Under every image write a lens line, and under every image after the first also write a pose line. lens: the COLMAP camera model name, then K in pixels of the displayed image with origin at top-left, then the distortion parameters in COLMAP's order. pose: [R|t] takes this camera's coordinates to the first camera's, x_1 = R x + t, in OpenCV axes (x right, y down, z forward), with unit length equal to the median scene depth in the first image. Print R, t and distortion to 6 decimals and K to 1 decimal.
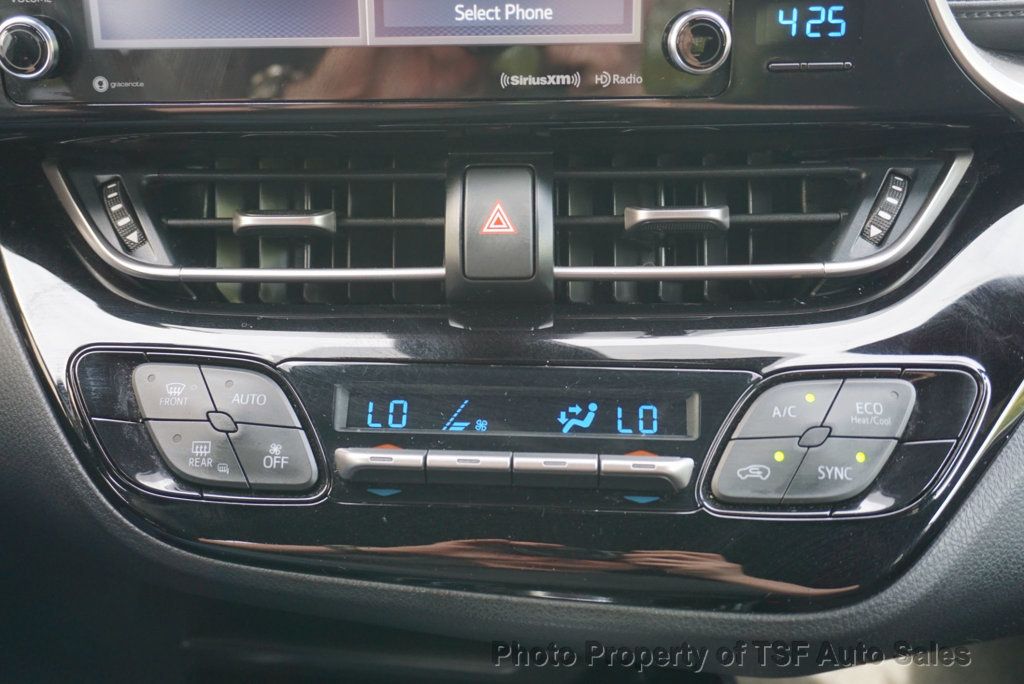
lens RADIAL K [[1100.6, 0, 512.0], [0, 1100.6, 342.0], [0, 0, 1]] dist [0.001298, 0.013879]
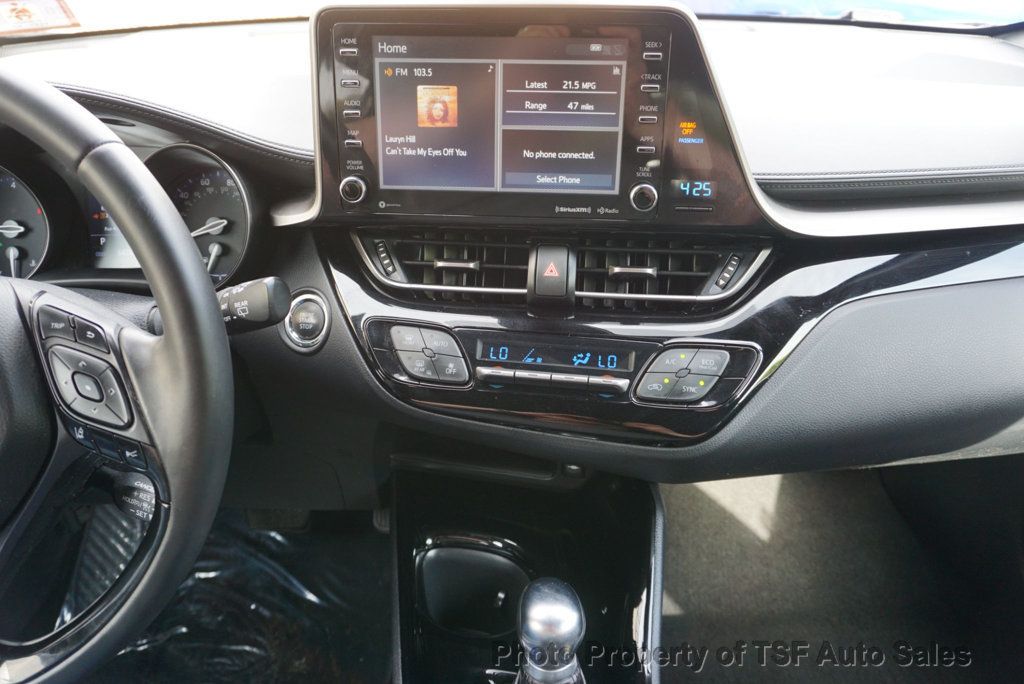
lens RADIAL K [[770.0, 0, 511.9], [0, 770.0, 340.8], [0, 0, 1]] dist [-0.027971, 0.001481]
pose [[0.996052, 0.052748, -0.071407, 0.027693], [-0.048492, 0.997015, 0.060077, -0.058238], [0.074362, -0.056377, 0.995636, -0.599319]]
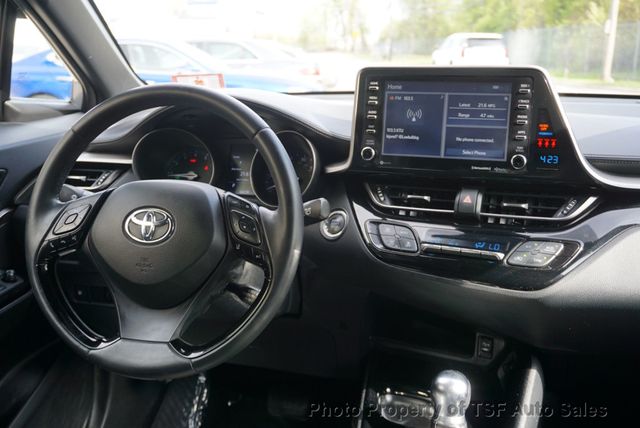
lens RADIAL K [[687.9, 0, 320.0], [0, 687.9, 214.0], [0, 0, 1]] dist [0.001298, 0.013879]
pose [[0.933670, 0.089255, -0.346834, 0.384213], [-0.168693, 0.963887, -0.206070, 0.588793], [0.315916, 0.250910, 0.915009, -1.596627]]
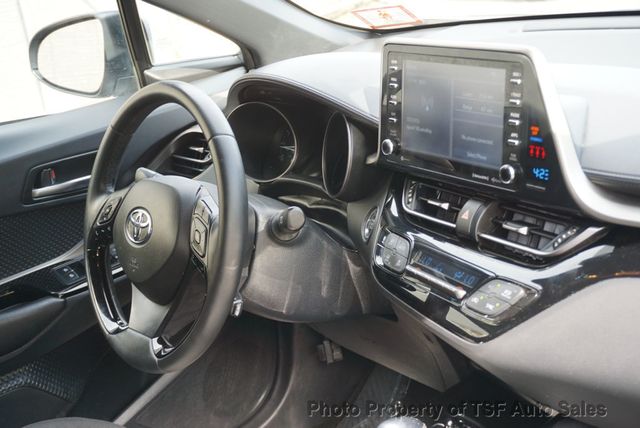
lens RADIAL K [[996.6, 0, 320.0], [0, 996.6, 214.0], [0, 0, 1]] dist [0.001838, 0.001152]
pose [[0.518120, 0.198152, -0.832038, 2.323908], [-0.248196, 0.965767, 0.075445, -0.236197], [0.818505, 0.167419, 0.549564, -1.052637]]
